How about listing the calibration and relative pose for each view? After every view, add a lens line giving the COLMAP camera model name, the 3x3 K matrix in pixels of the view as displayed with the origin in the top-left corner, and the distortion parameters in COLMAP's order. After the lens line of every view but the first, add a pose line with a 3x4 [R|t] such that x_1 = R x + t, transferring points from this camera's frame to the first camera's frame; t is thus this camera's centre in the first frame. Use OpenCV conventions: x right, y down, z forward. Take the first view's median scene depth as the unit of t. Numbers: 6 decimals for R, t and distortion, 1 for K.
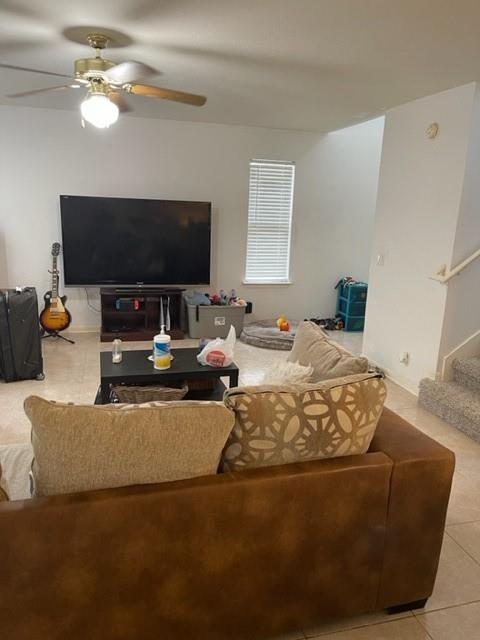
lens RADIAL K [[474.9, 0, 240.0], [0, 474.9, 320.0], [0, 0, 1]] dist [0.065401, -0.083747]
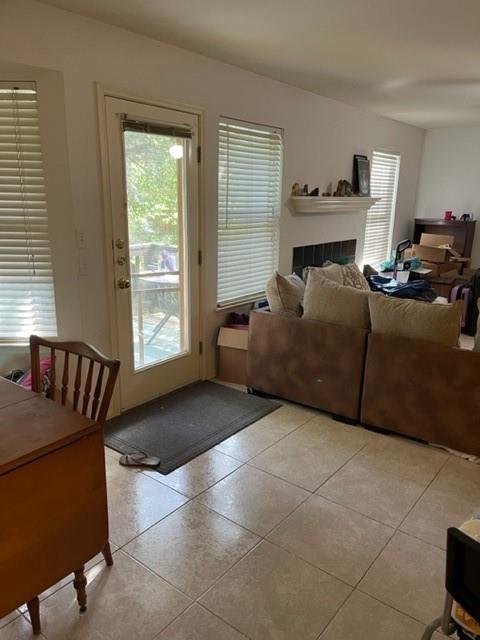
lens RADIAL K [[474.9, 0, 240.0], [0, 474.9, 320.0], [0, 0, 1]] dist [0.065401, -0.083747]
pose [[0.591730, 0.178976, -0.786017, 0.193097], [-0.180546, 0.979697, 0.087158, 0.085101], [0.785658, 0.090339, 0.612030, -0.350051]]
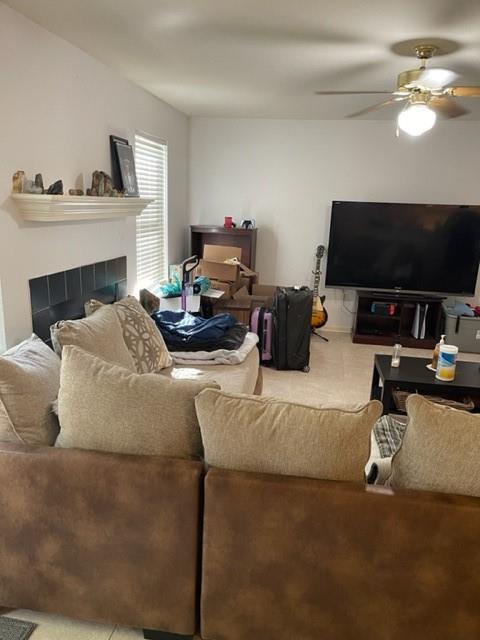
lens RADIAL K [[474.9, 0, 240.0], [0, 474.9, 320.0], [0, 0, 1]] dist [0.065401, -0.083747]
pose [[0.907195, 0.094685, -0.409916, -0.119035], [-0.095962, 0.995231, 0.017509, 0.003196], [0.409619, 0.023452, 0.911955, -0.048705]]
